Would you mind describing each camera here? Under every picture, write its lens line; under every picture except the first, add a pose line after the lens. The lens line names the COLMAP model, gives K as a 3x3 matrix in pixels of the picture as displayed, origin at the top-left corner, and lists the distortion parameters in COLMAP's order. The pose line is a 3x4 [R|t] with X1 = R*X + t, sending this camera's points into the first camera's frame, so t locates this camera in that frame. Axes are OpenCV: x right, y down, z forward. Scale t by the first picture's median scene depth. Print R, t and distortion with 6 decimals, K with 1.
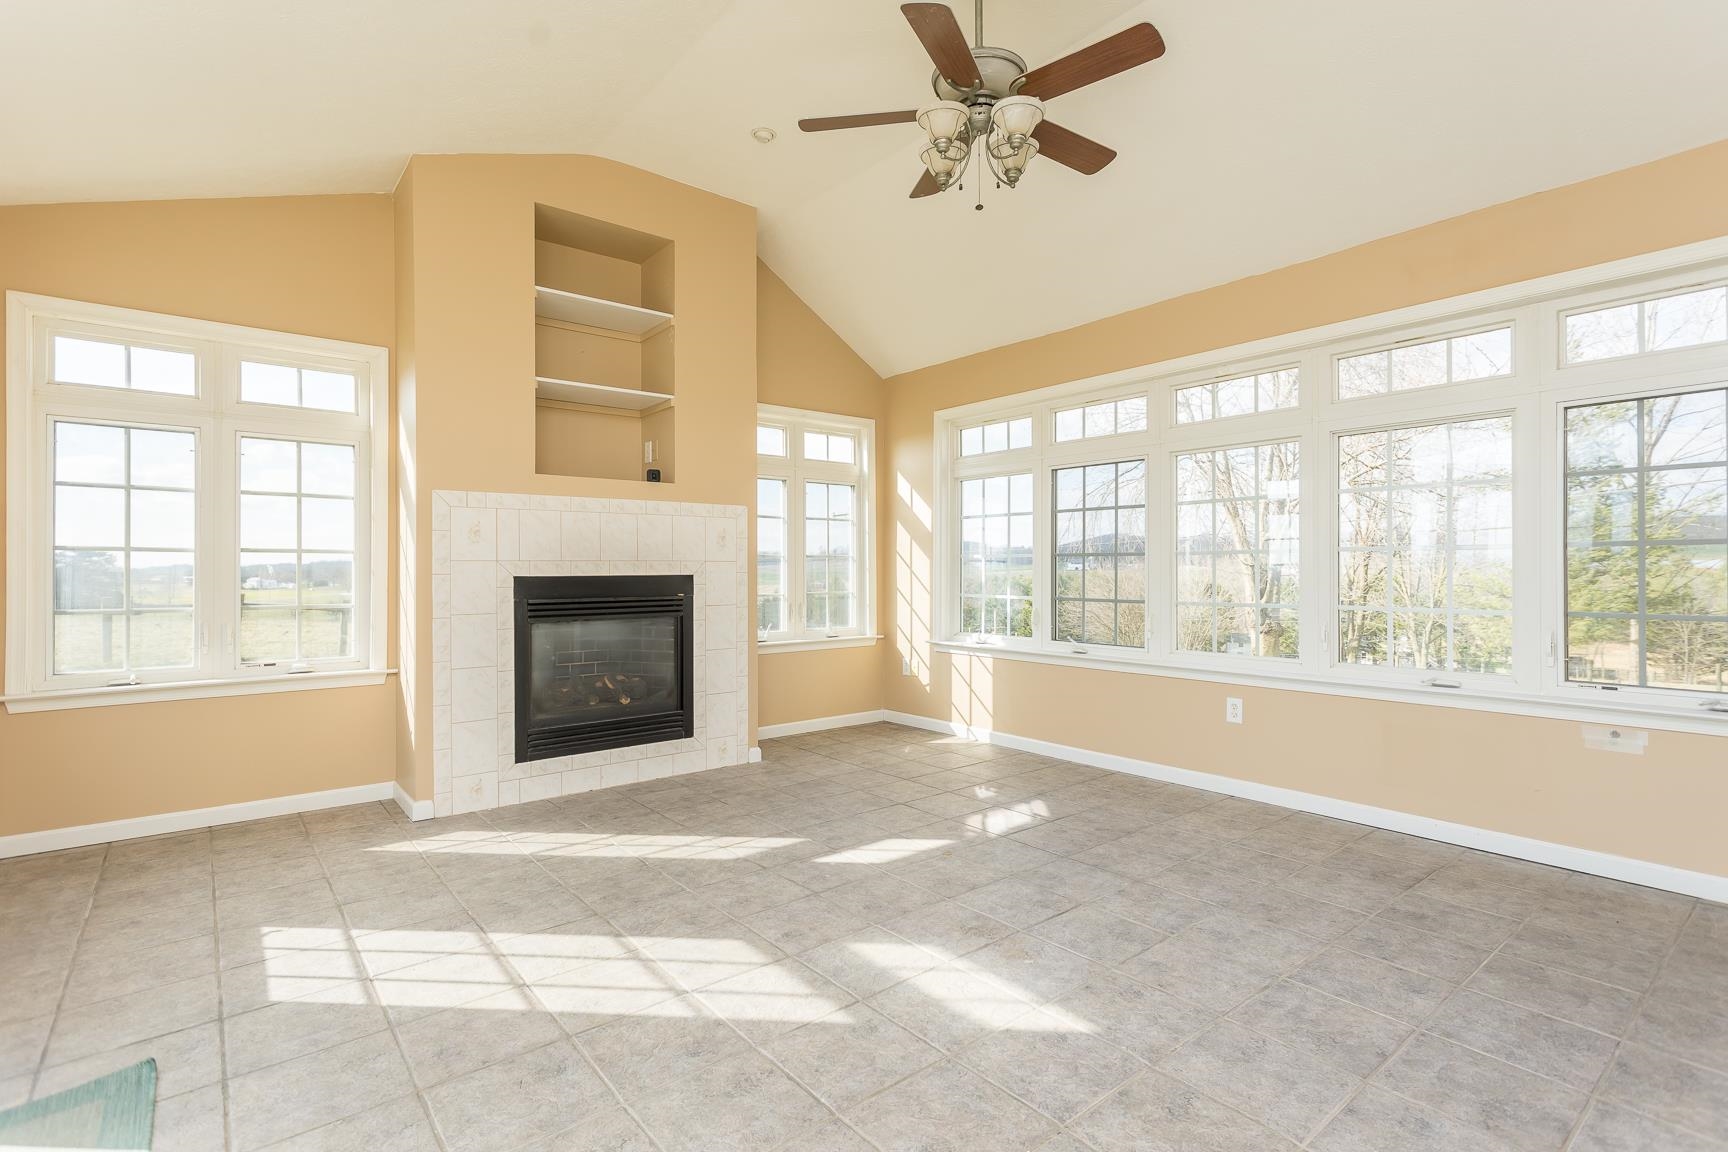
lens RADIAL K [[827.0, 0, 872.4], [0, 827.0, 565.4], [0, 0, 1]] dist [0.002451, -0.000746]
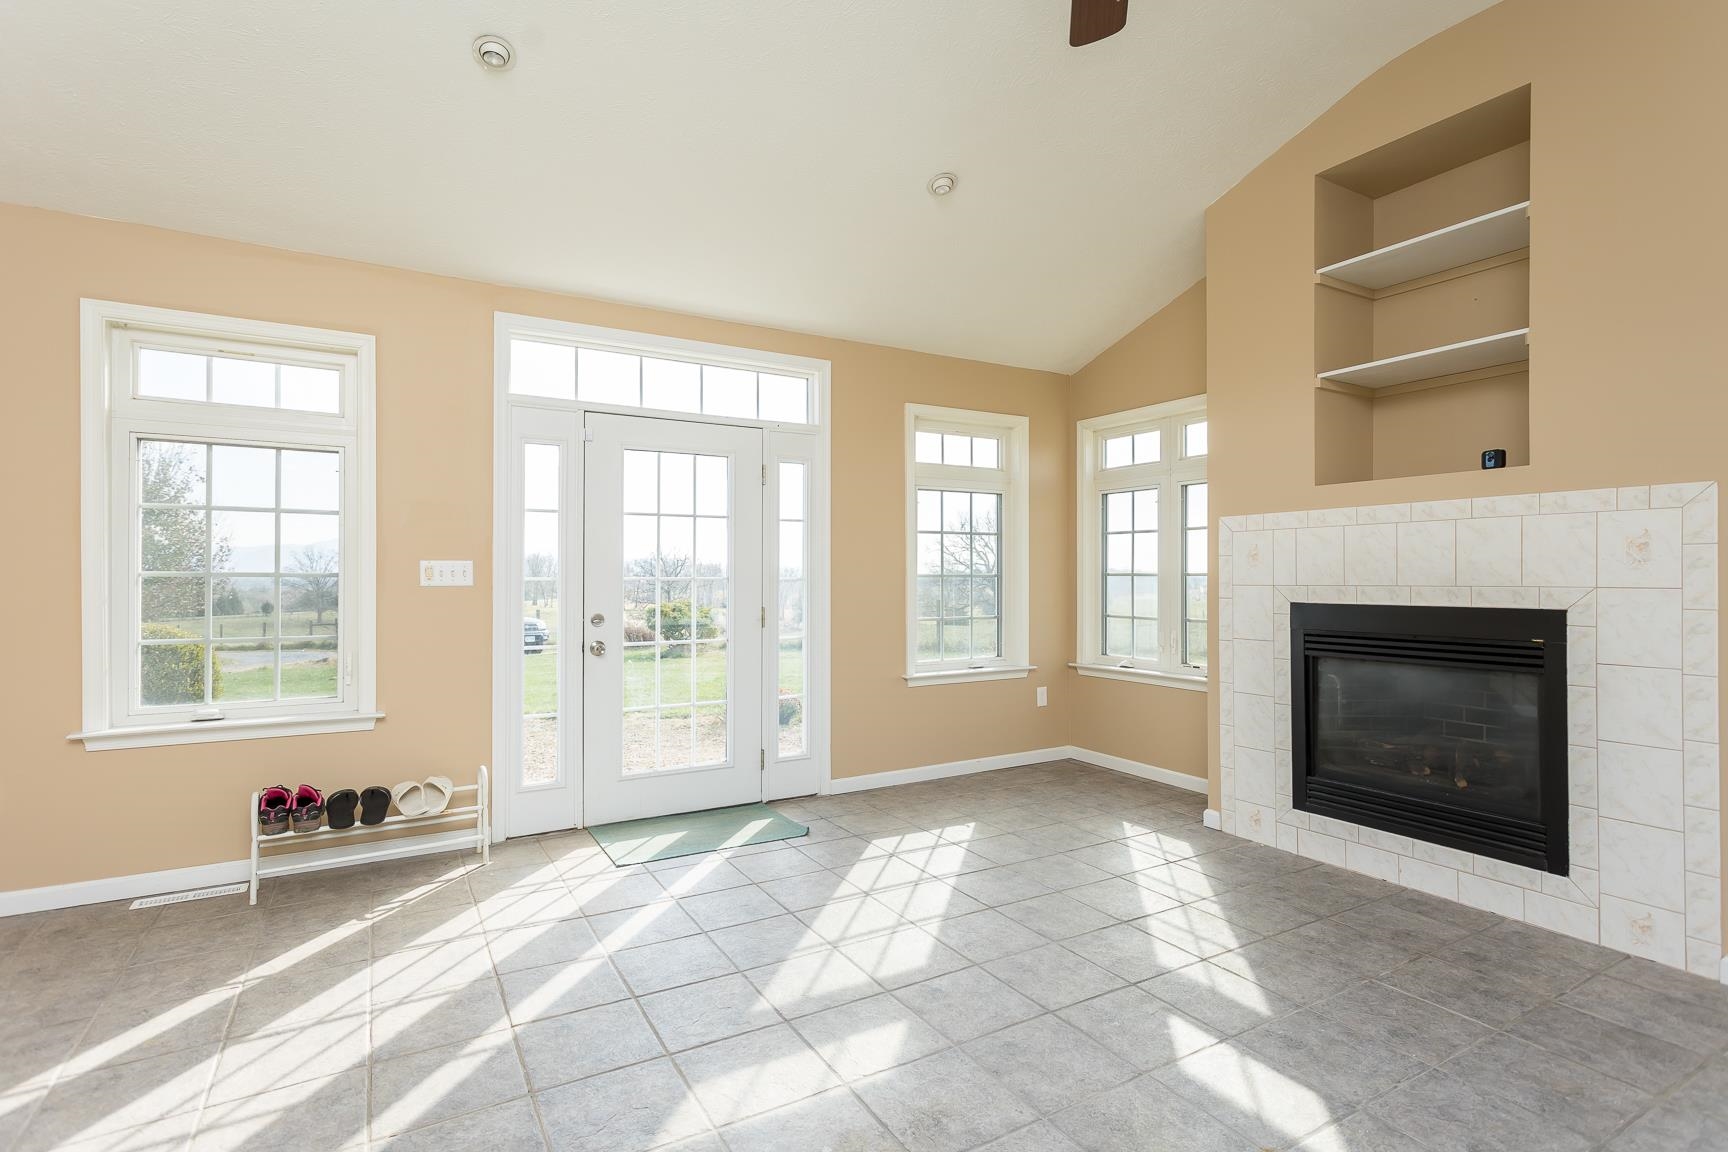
lens RADIAL K [[827.0, 0, 871.1], [0, 827.0, 579.8], [0, 0, 1]] dist [0.002451, -0.000746]
pose [[-0.160916, 0.007536, -0.986939, 0.561188], [0.005230, 0.999963, 0.006783, -0.021212], [0.986954, -0.004070, -0.160949, 0.718949]]
